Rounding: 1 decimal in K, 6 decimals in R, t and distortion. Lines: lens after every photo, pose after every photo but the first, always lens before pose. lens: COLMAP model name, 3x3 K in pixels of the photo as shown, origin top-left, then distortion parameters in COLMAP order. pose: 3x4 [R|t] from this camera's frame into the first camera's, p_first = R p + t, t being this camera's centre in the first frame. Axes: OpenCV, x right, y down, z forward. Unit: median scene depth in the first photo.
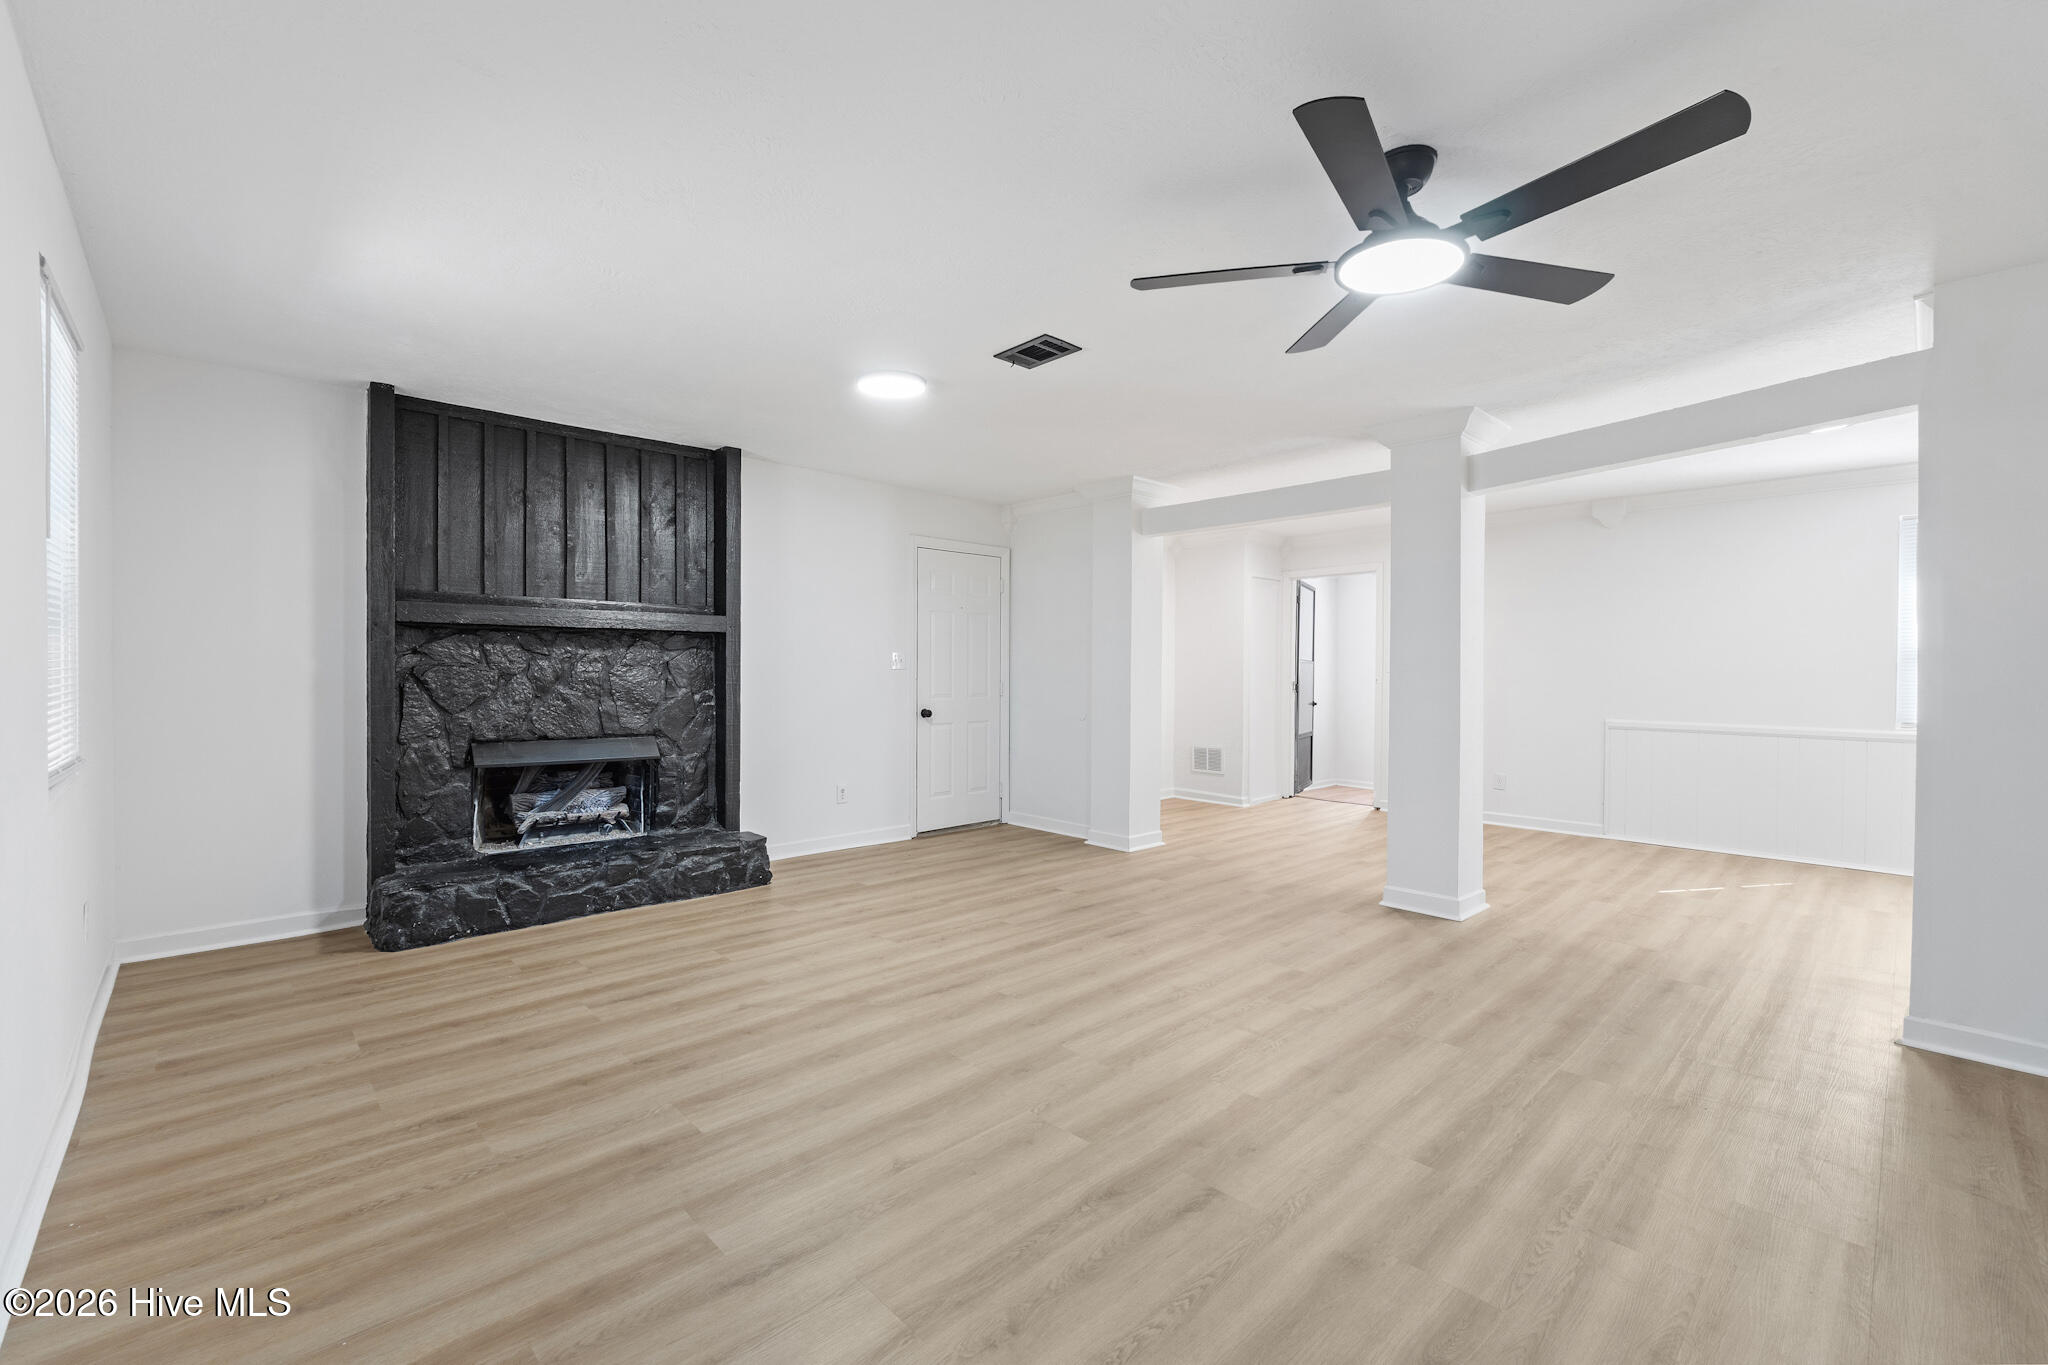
lens RADIAL K [[853.5, 0, 994.1], [0, 853.5, 678.8], [0, 0, 1]] dist [-0.002374, -0.000139]
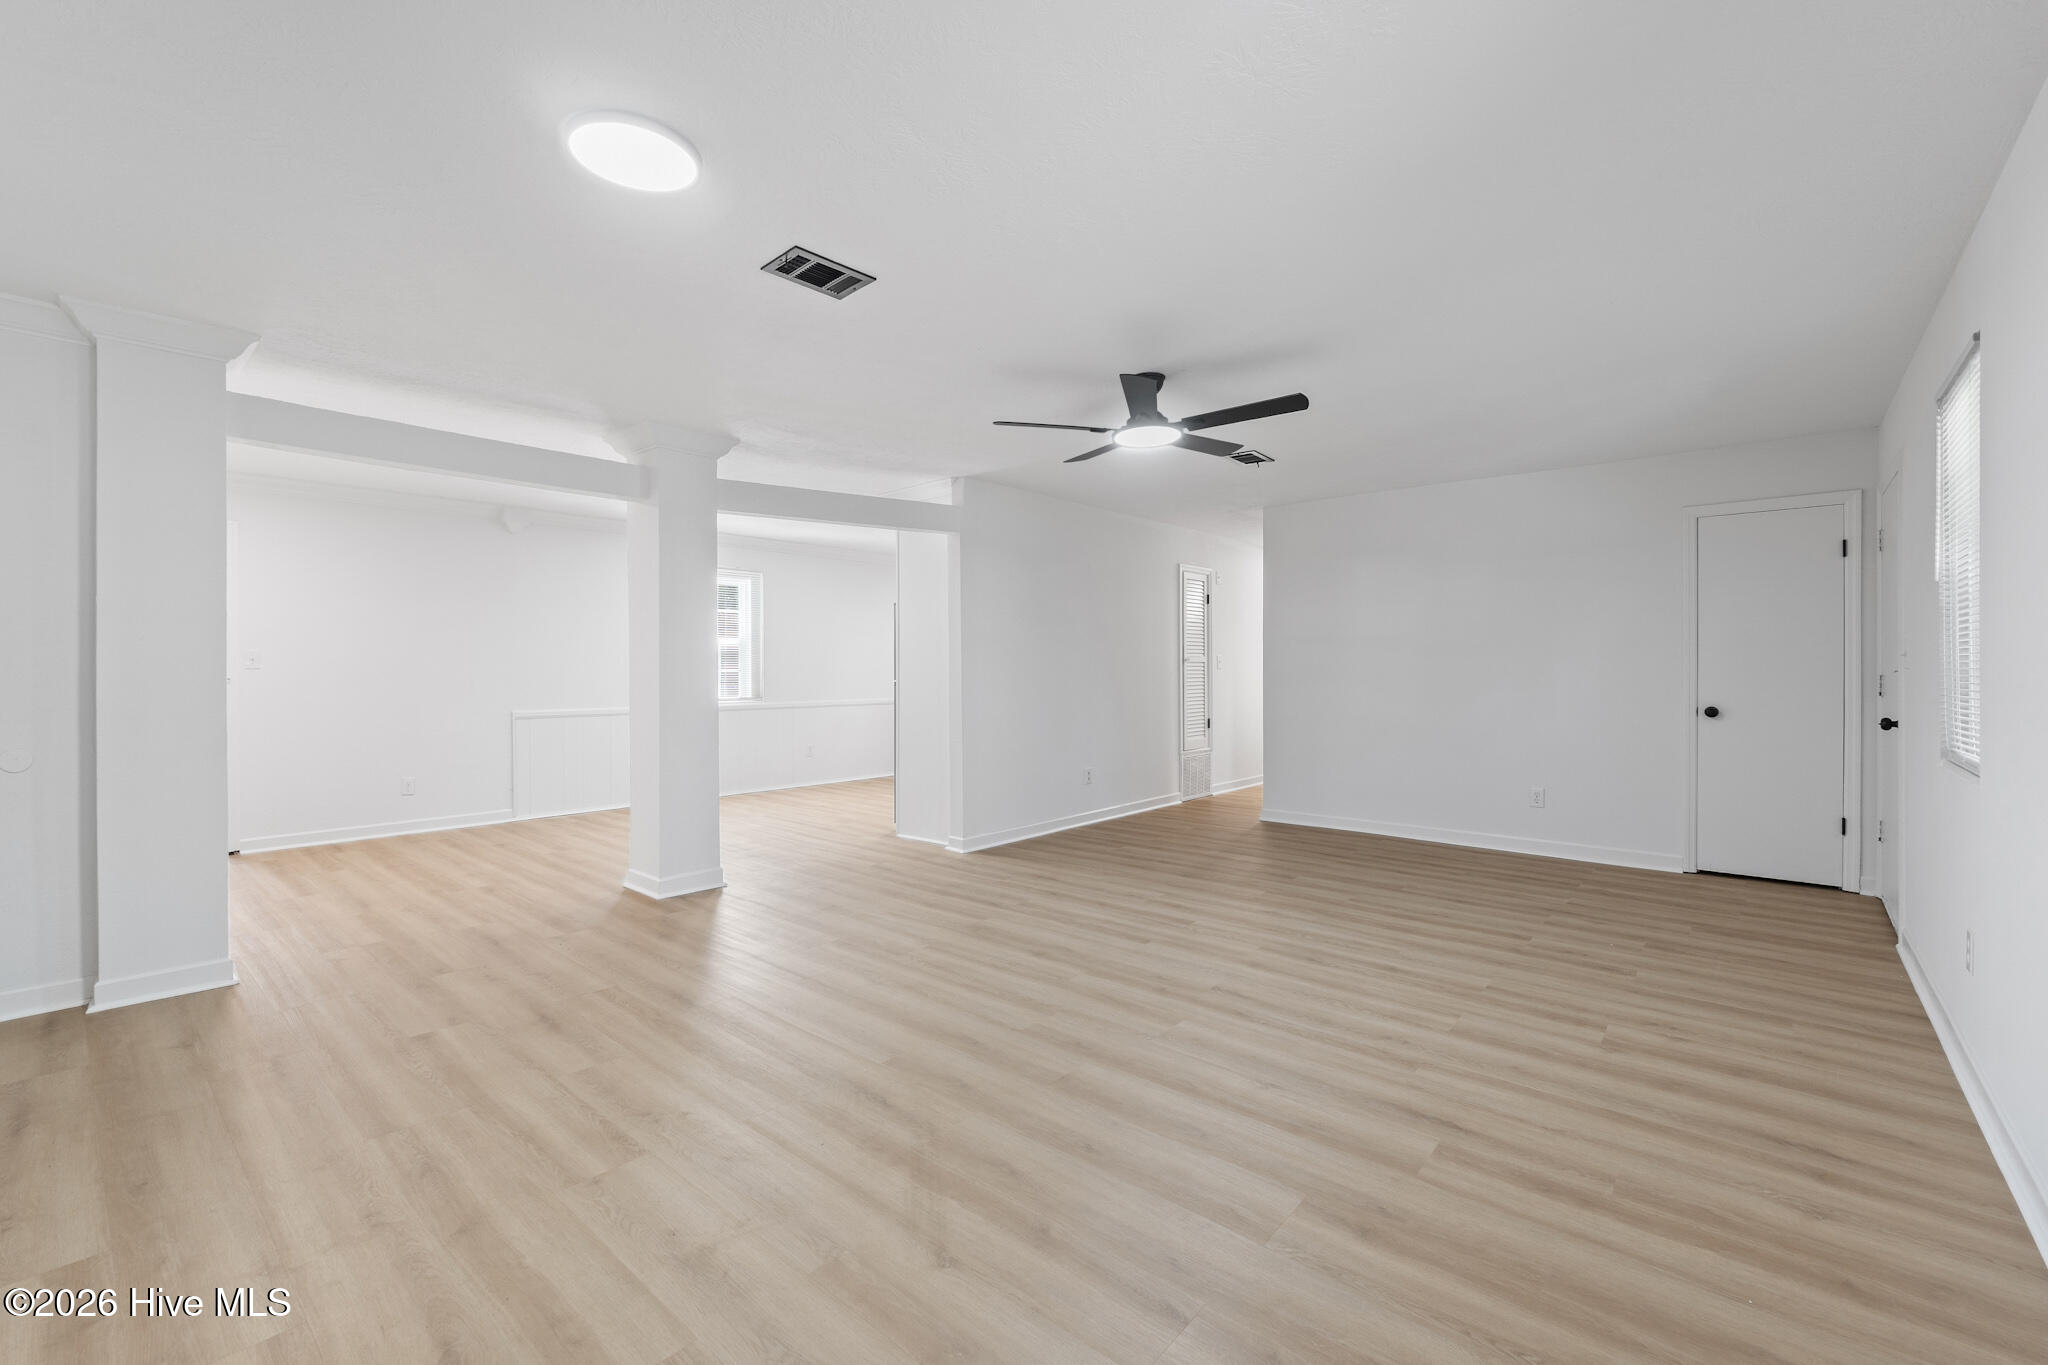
lens RADIAL K [[853.5, 0, 994.1], [0, 853.5, 678.8], [0, 0, 1]] dist [-0.002374, -0.000139]
pose [[-0.088075, -0.018802, 0.995936, -0.627178], [0.006654, 0.999788, 0.019463, -0.014438], [-0.996092, 0.008341, -0.087931, 0.736750]]
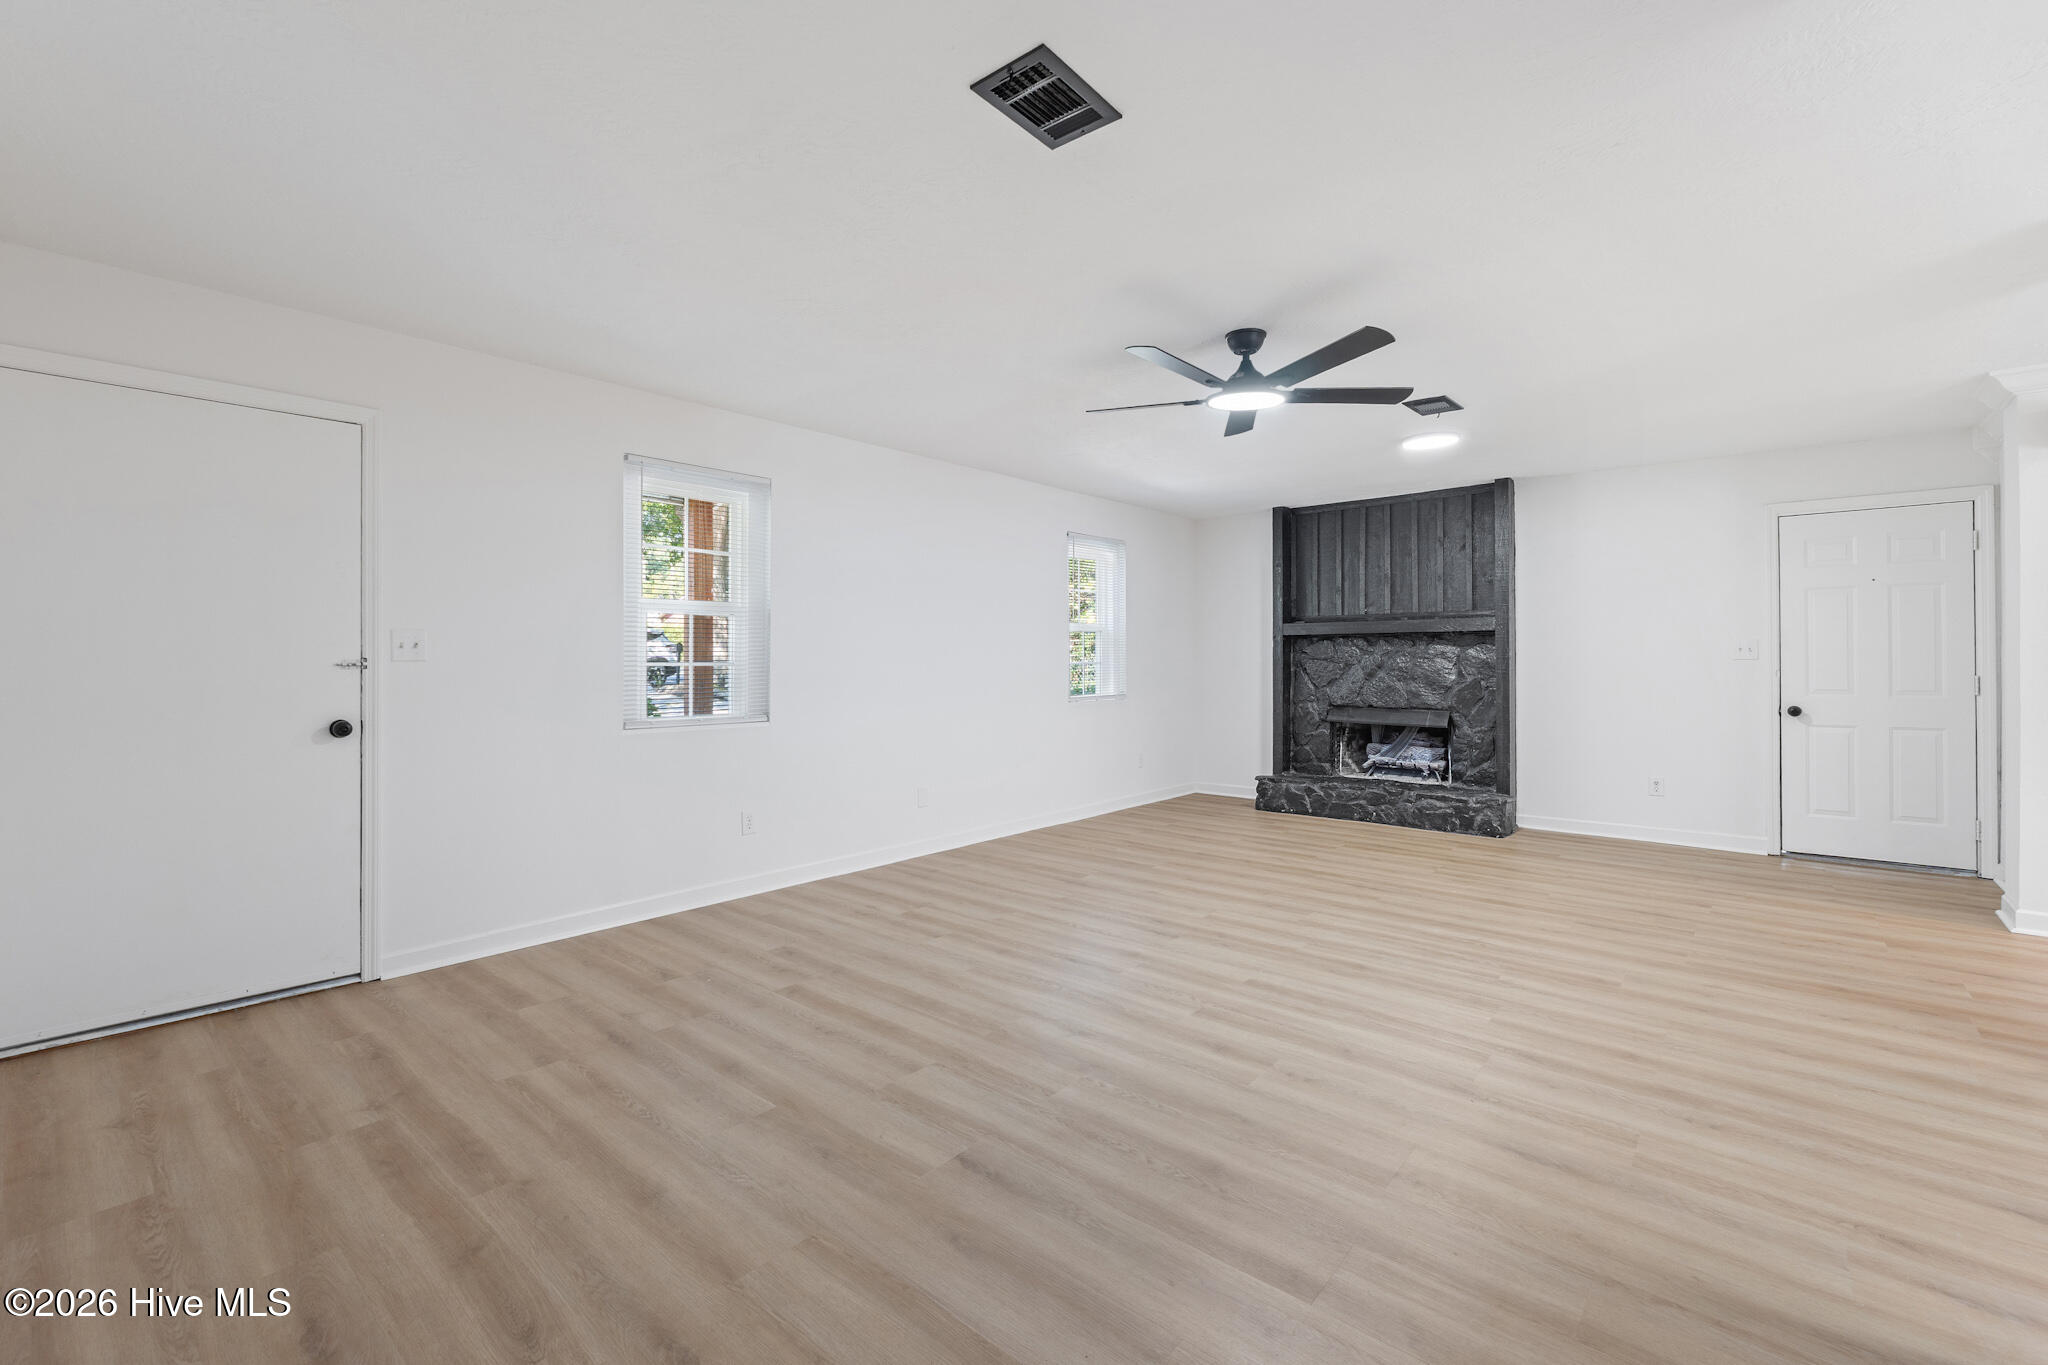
lens RADIAL K [[883.6, 0, 1024.0], [0, 883.6, 682.5], [0, 0, 1]] dist [0.009062, -0.000018]
pose [[0.125392, 0.019342, -0.991919, 1.010280], [-0.007213, 0.999801, 0.018584, 0.001935], [0.992081, 0.004825, 0.125506, 0.197076]]
